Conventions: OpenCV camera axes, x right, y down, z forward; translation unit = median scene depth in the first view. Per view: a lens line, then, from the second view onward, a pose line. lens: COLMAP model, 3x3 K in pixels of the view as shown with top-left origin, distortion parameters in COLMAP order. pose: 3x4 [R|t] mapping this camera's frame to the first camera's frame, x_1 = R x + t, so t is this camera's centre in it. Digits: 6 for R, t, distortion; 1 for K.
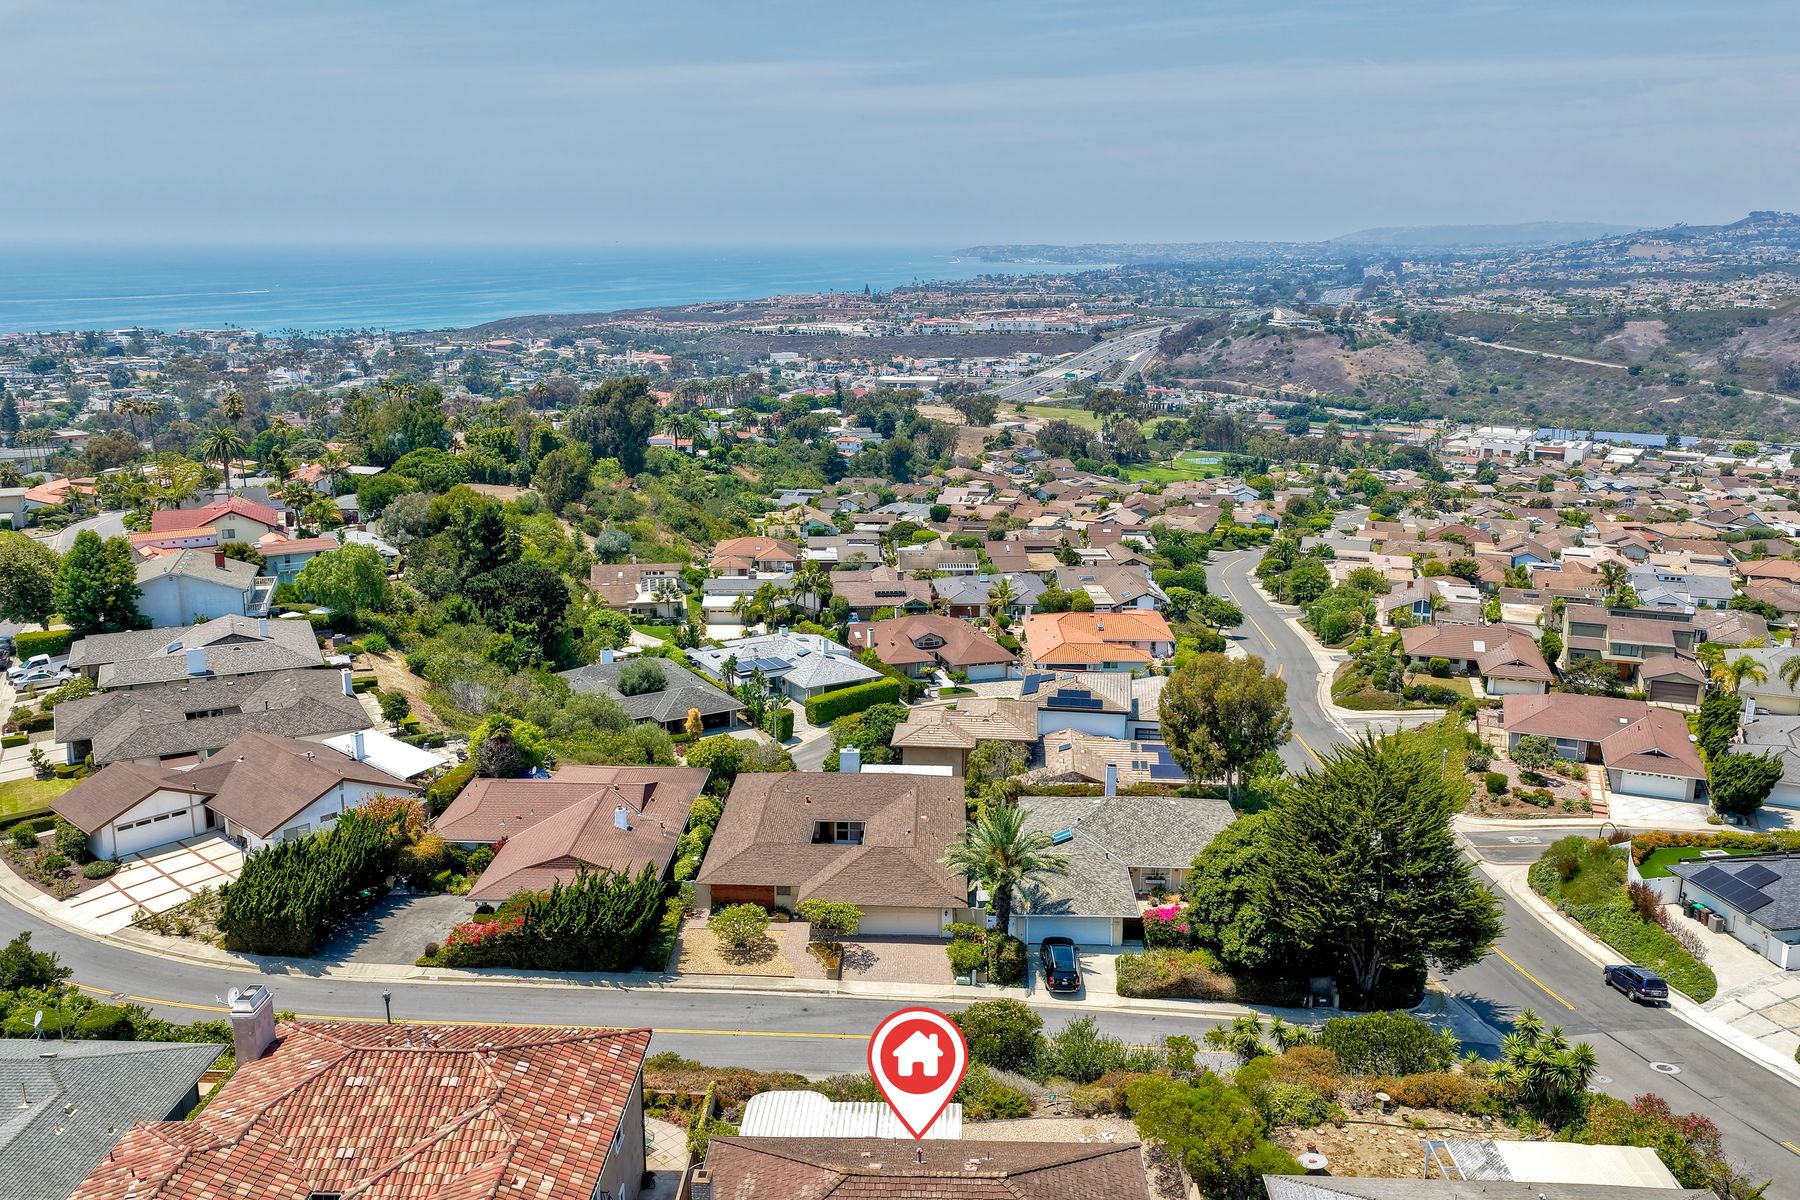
lens RADIAL K [[1509.9, 0, 901.0], [0, 1509.9, 592.4], [0, 0, 1]] dist [-0.015344, 0.045193]
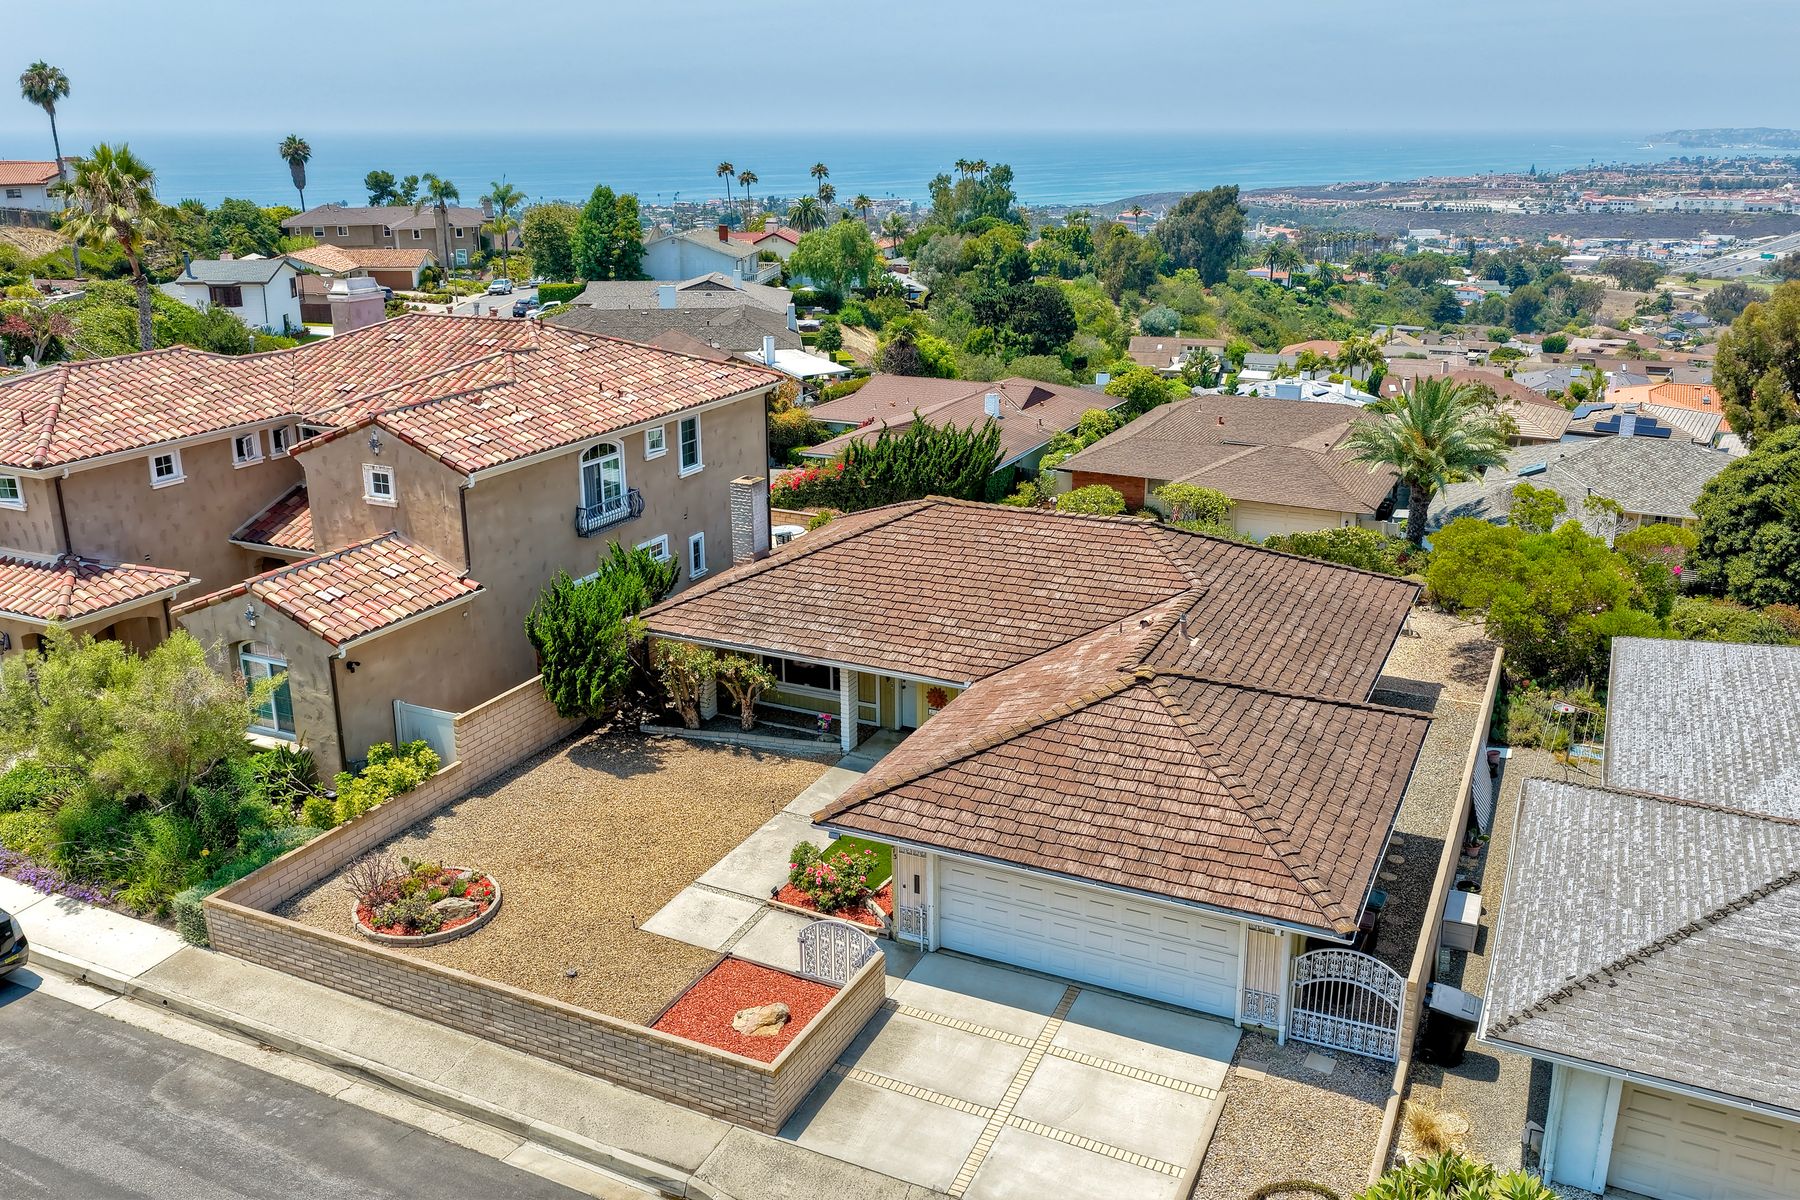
lens RADIAL K [[1492.2, 0, 905.5], [0, 1492.2, 588.9], [0, 0, 1]] dist [-0.008923, 0.031839]
pose [[0.917497, 0.112668, -0.381451, 0.028192], [-0.085004, 0.992427, 0.088673, 0.046464], [0.388553, -0.048932, 0.920126, 0.044717]]
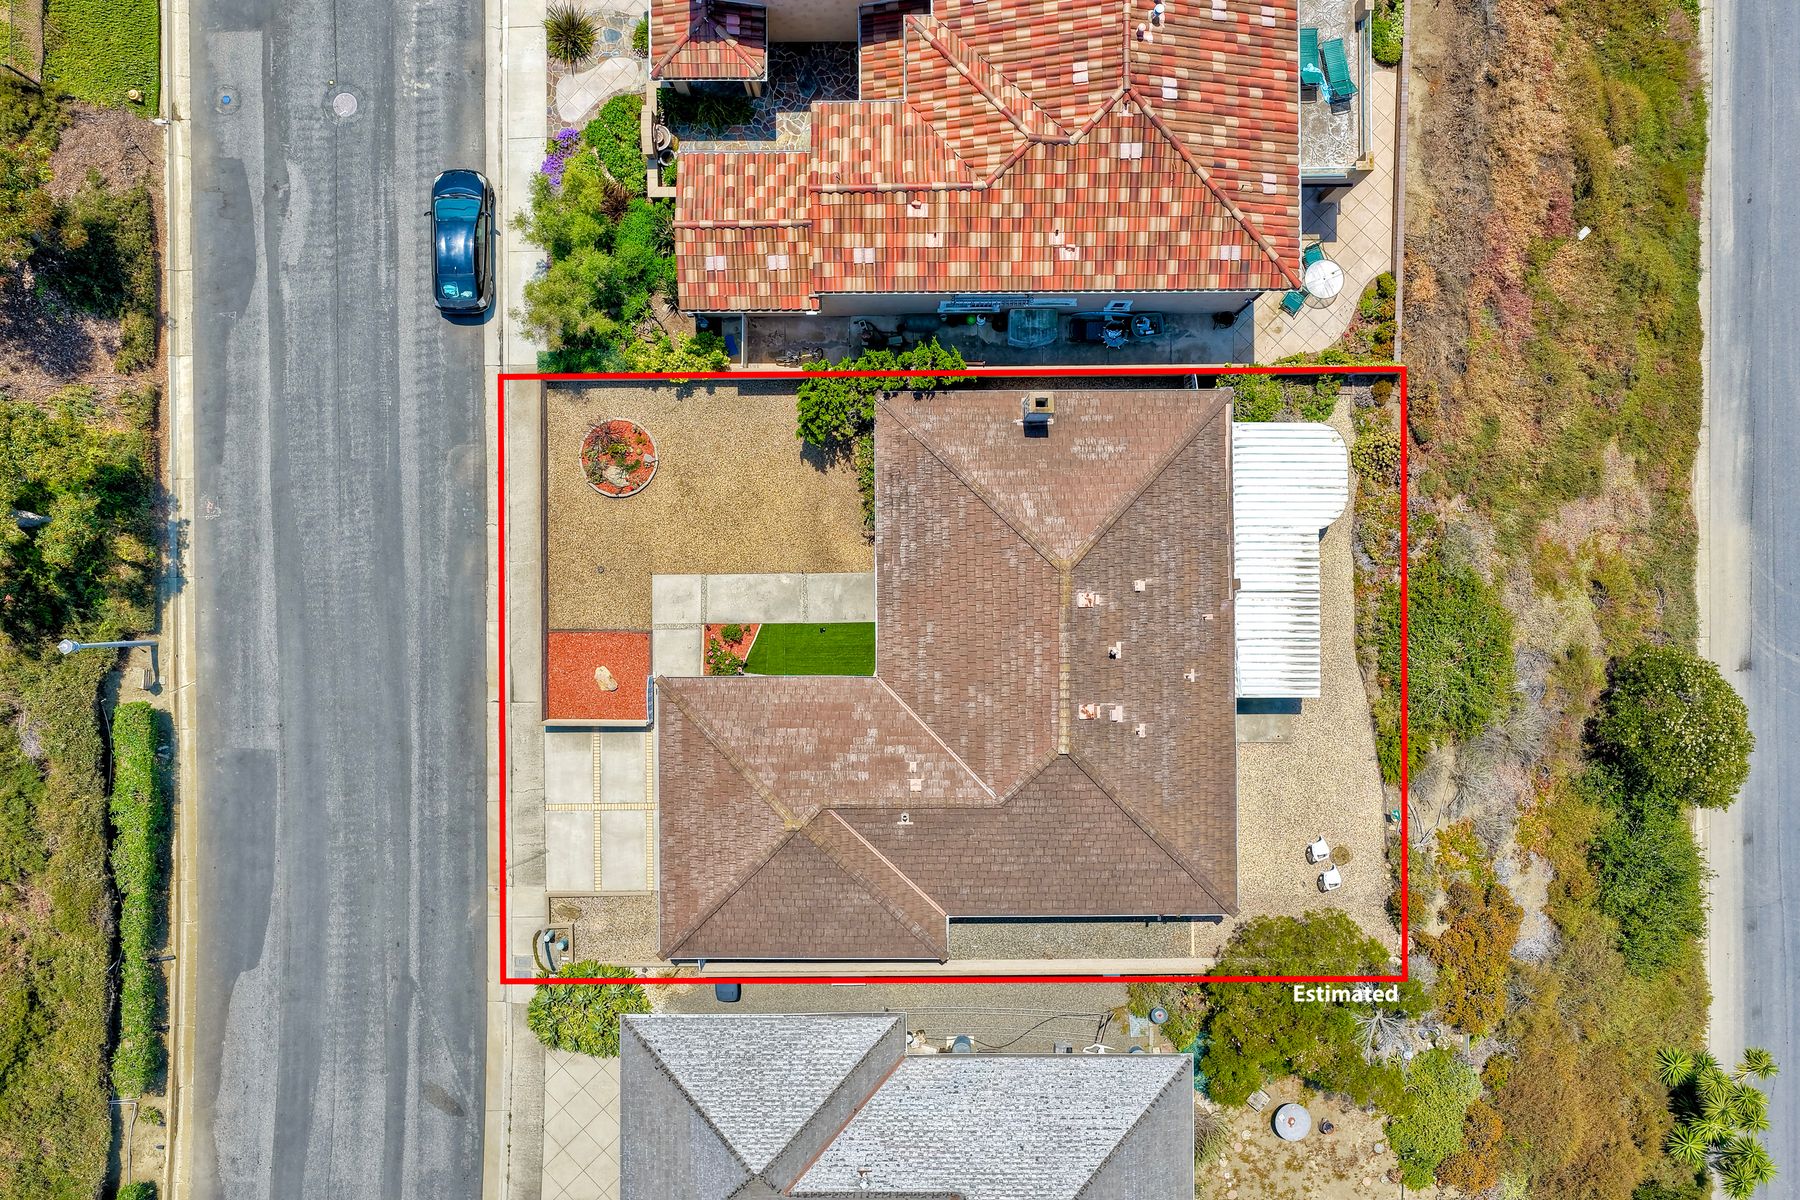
lens RADIAL K [[1509.9, 0, 901.0], [0, 1509.9, 592.4], [0, 0, 1]] dist [-0.015344, 0.045193]
pose [[0.035700, 0.999350, -0.005085, -0.002673], [-0.236205, 0.013382, 0.971611, -0.054780], [0.971047, -0.033486, 0.236529, 0.089686]]
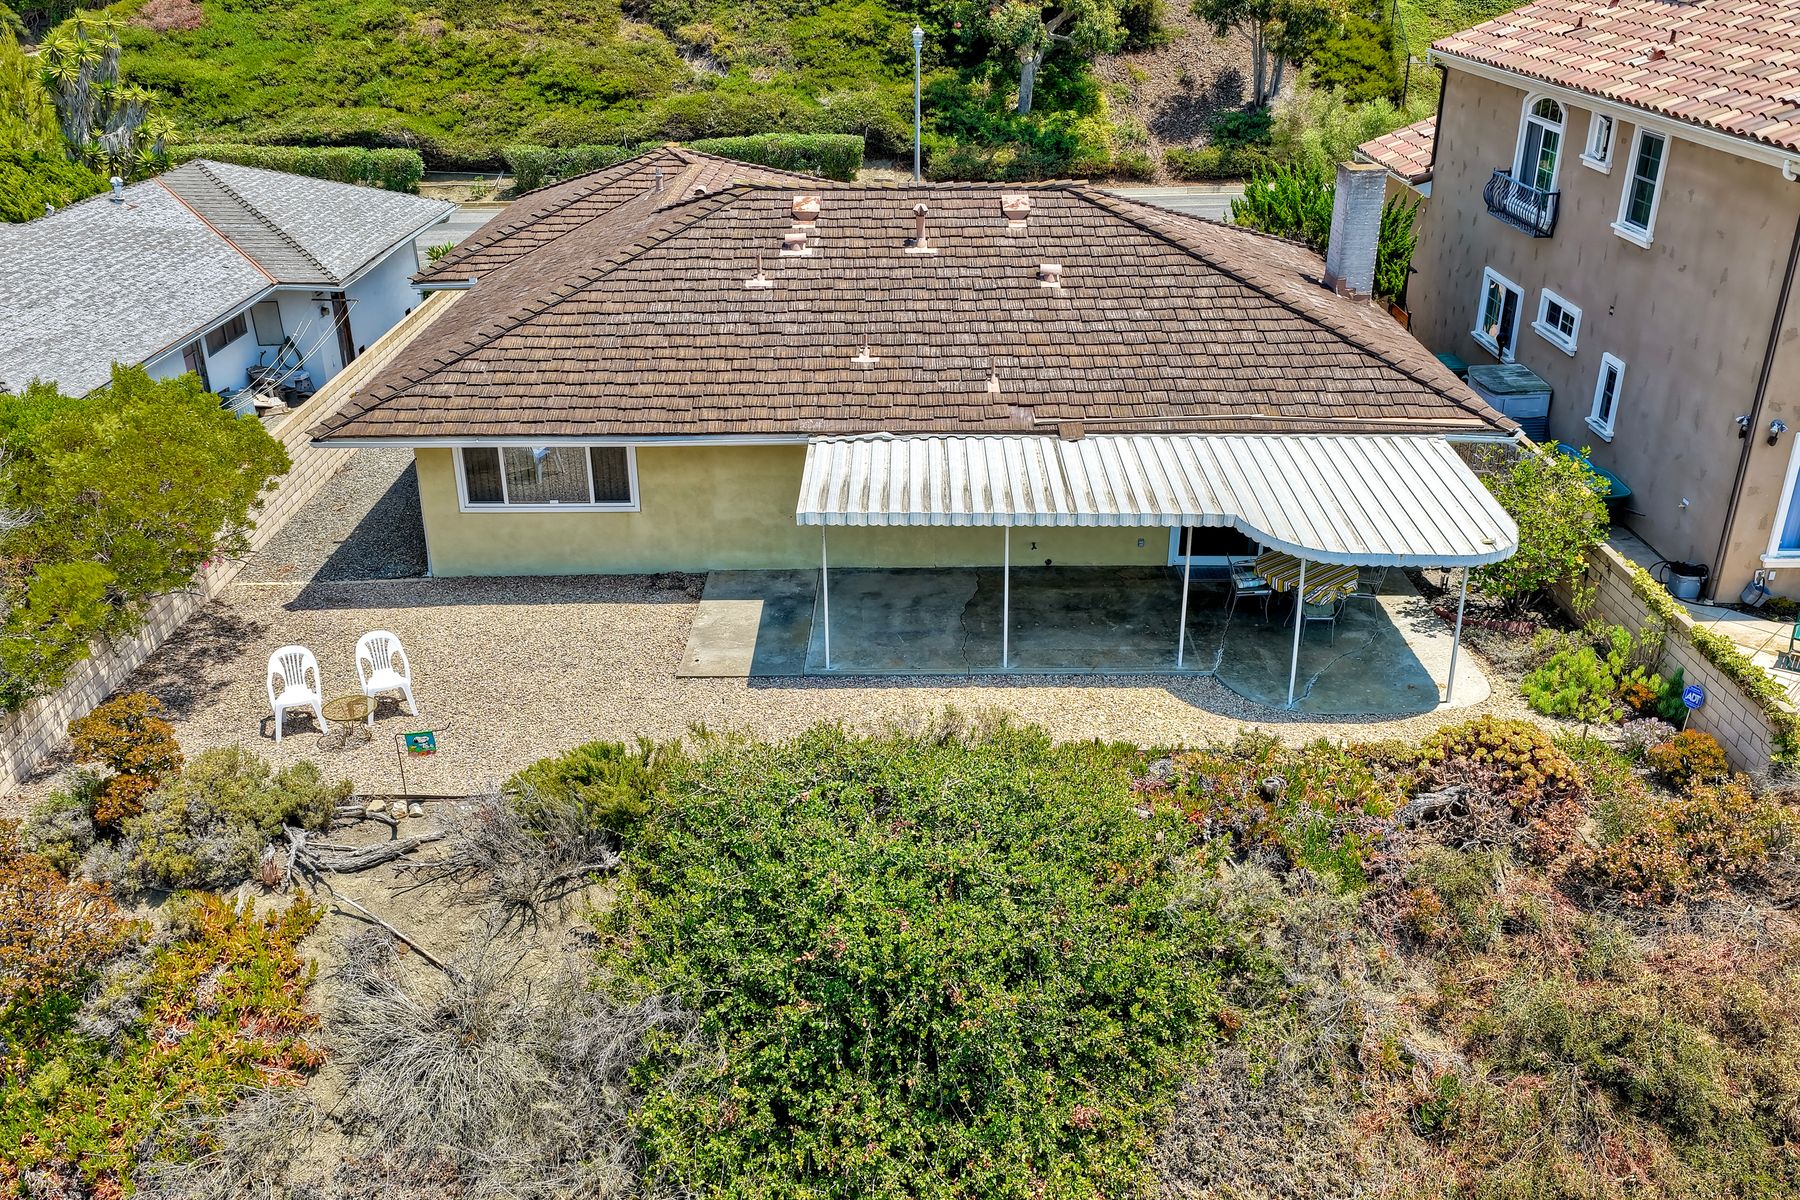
lens RADIAL K [[1509.9, 0, 901.0], [0, 1509.9, 592.4], [0, 0, 1]] dist [-0.015344, 0.045193]
pose [[-0.999508, 0.015881, -0.027034, 0.004093], [-0.004238, 0.785906, 0.618331, 0.024480], [0.031066, 0.618142, -0.785452, 0.184132]]
